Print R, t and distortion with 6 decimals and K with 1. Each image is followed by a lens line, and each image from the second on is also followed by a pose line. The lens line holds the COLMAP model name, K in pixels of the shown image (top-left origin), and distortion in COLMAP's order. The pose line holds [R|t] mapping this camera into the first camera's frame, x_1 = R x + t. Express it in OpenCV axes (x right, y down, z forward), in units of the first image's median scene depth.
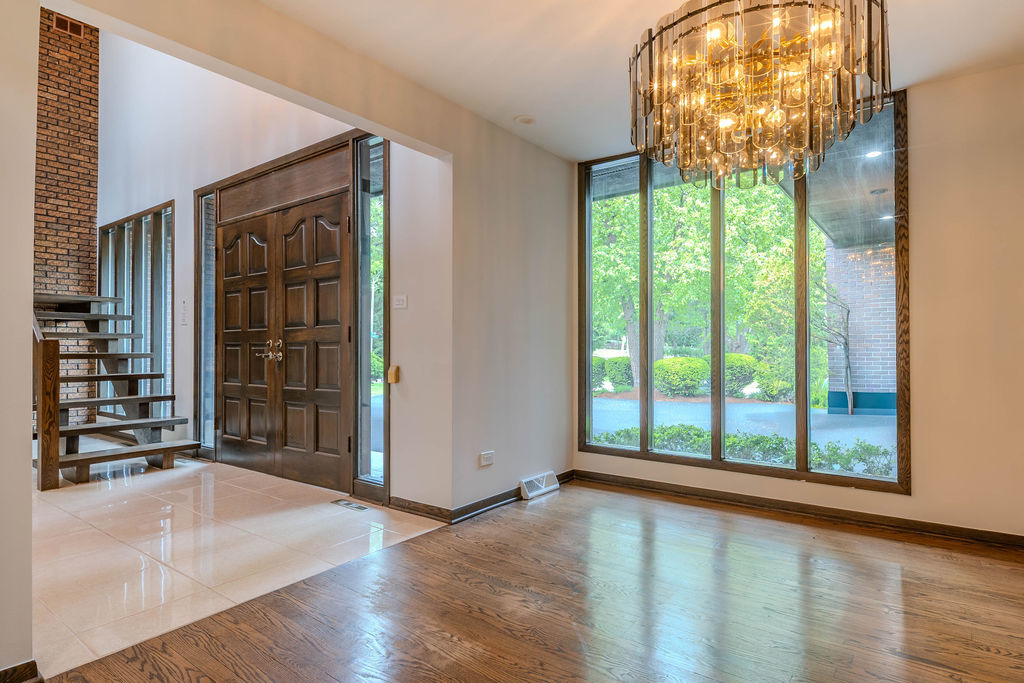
lens RADIAL K [[548.7, 0, 508.5], [0, 548.7, 344.2], [0, 0, 1]] dist [0.005105, -0.000103]
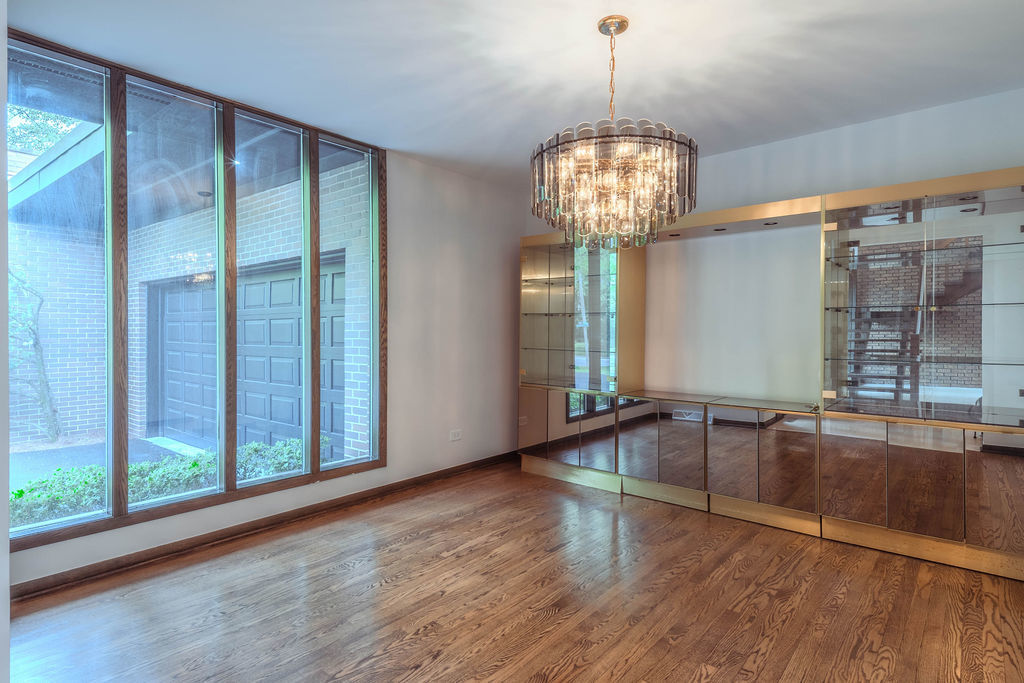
lens RADIAL K [[548.7, 0, 507.9], [0, 548.7, 336.8], [0, 0, 1]] dist [0.005105, -0.000103]
pose [[0.031606, -0.007164, 0.999475, -0.548582], [-0.007271, 0.999946, 0.007398, -0.042009], [-0.999474, -0.007501, 0.031552, 0.673953]]
